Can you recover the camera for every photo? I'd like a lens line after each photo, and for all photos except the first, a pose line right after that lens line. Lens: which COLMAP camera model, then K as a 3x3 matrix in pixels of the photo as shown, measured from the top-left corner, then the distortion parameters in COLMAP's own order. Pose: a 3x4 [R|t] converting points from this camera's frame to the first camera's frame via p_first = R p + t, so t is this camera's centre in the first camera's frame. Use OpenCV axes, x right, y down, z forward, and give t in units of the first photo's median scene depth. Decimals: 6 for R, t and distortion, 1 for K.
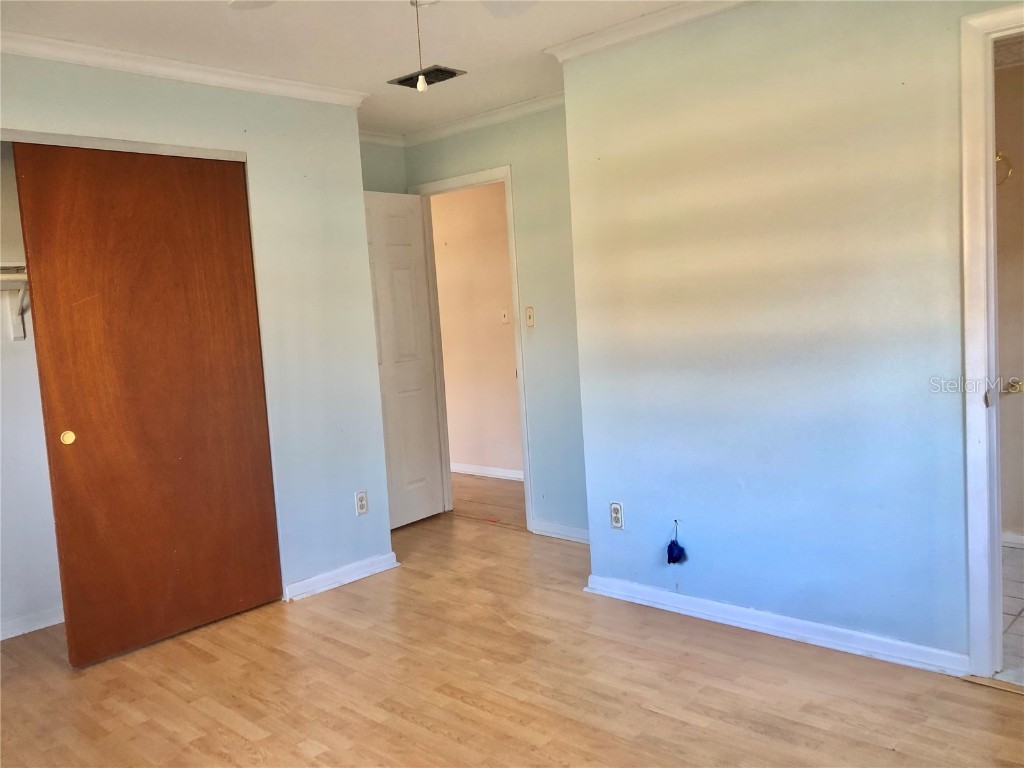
lens RADIAL K [[841.2, 0, 510.5], [0, 841.2, 379.4], [0, 0, 1]] dist [0.052360, -0.035778]
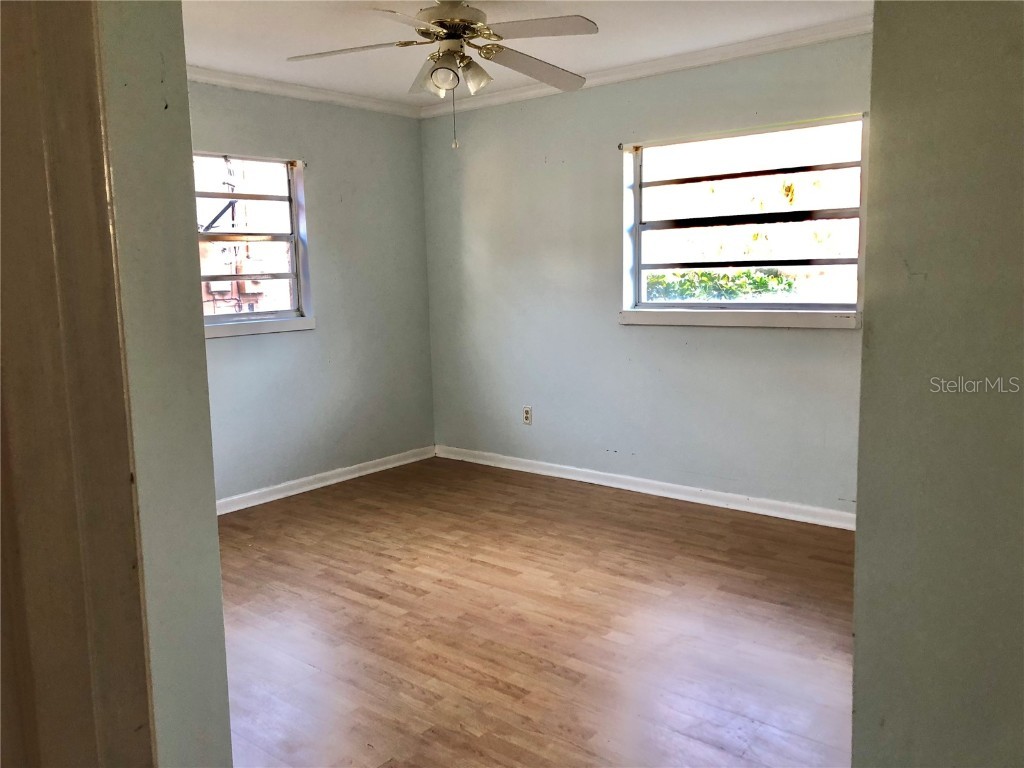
lens RADIAL K [[841.2, 0, 508.9], [0, 841.2, 385.8], [0, 0, 1]] dist [0.052360, -0.035778]
pose [[-0.994515, 0.098090, -0.036296, -0.062811], [0.087481, 0.970341, 0.225356, -0.142312], [0.057325, 0.220945, -0.973600, 1.691199]]
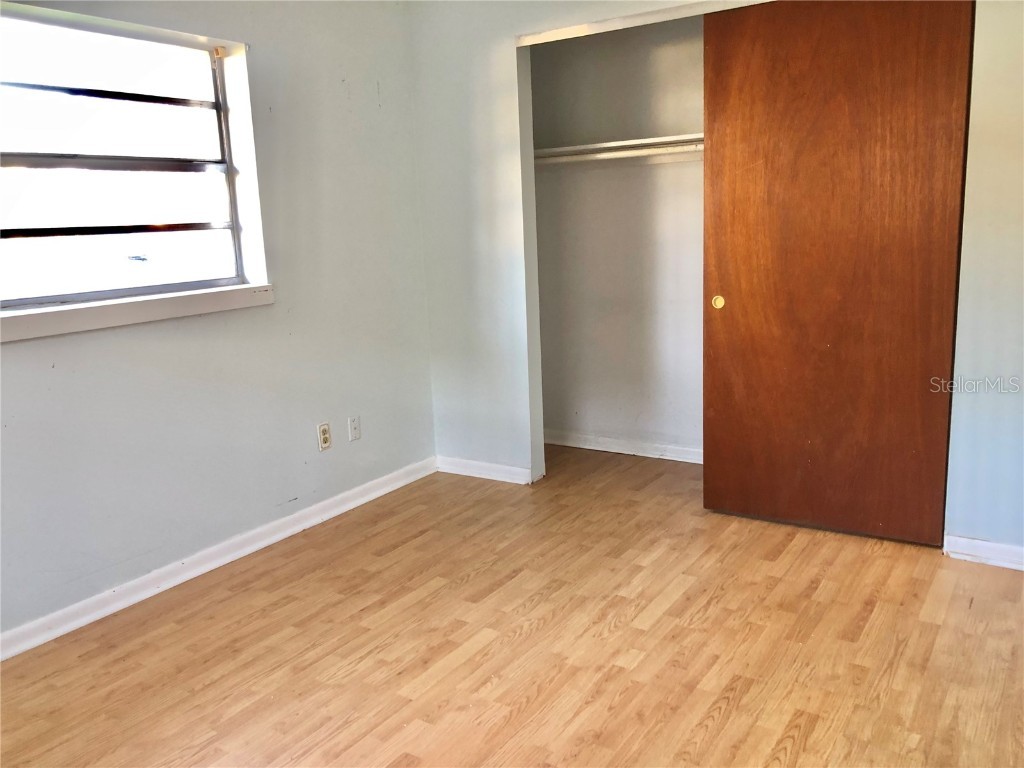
lens RADIAL K [[841.2, 0, 513.5], [0, 841.2, 387.6], [0, 0, 1]] dist [0.052360, -0.035778]
pose [[0.178685, 0.252696, -0.950903, 0.478539], [-0.057360, 0.967488, 0.246325, -0.075822], [0.982233, 0.010529, 0.187371, 0.572548]]
